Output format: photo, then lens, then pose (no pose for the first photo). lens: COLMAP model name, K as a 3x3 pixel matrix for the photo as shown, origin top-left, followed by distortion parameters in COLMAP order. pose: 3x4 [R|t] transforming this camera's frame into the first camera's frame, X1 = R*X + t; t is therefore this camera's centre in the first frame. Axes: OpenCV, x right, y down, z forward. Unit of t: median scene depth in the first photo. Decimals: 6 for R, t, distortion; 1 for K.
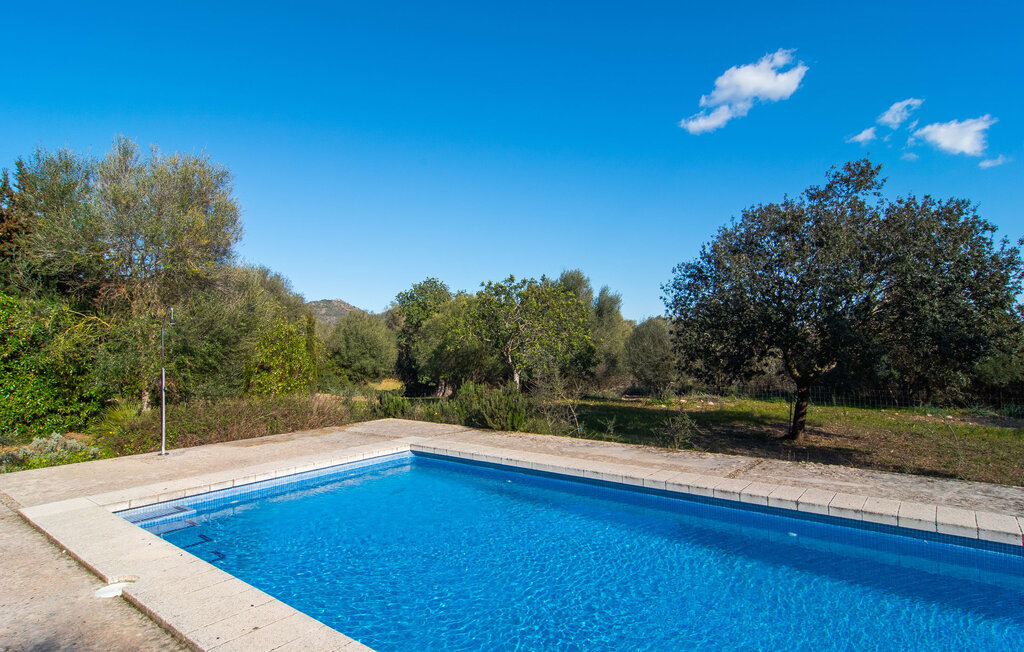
lens RADIAL K [[518.1, 0, 512.0], [0, 518.1, 326.0], [0, 0, 1]] dist [-0.000085, 0.000165]
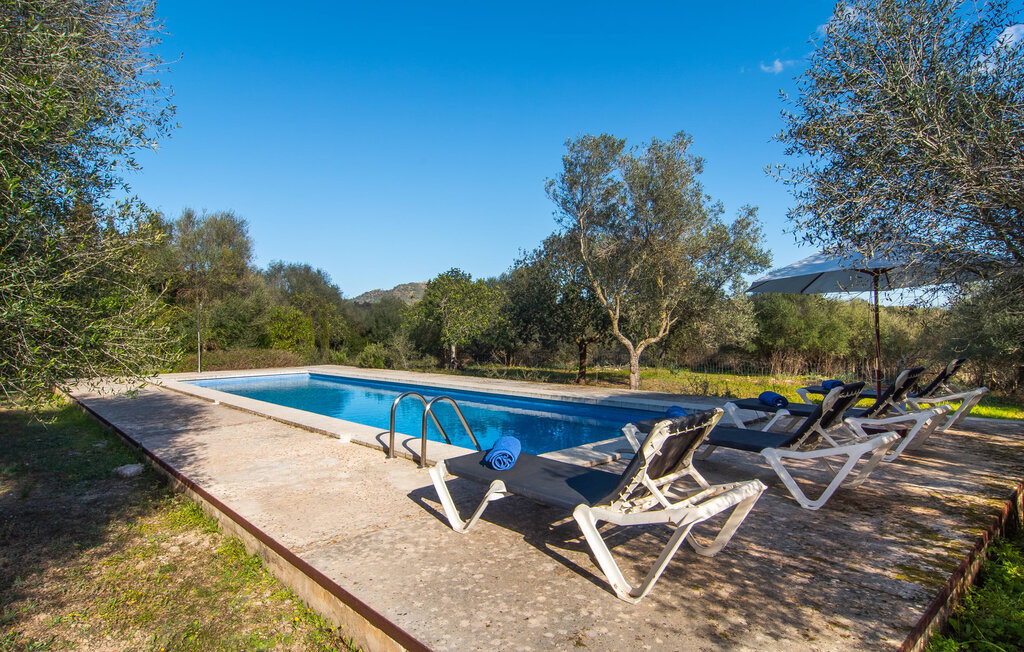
lens RADIAL K [[552.4, 0, 514.2], [0, 552.4, 329.4], [0, 0, 1]] dist [0.000590, 0.000818]
pose [[0.983815, 0.004484, -0.179130, 0.269790], [0.002466, 0.999254, 0.038552, -0.003904], [0.179169, -0.038370, 0.983070, -0.265433]]
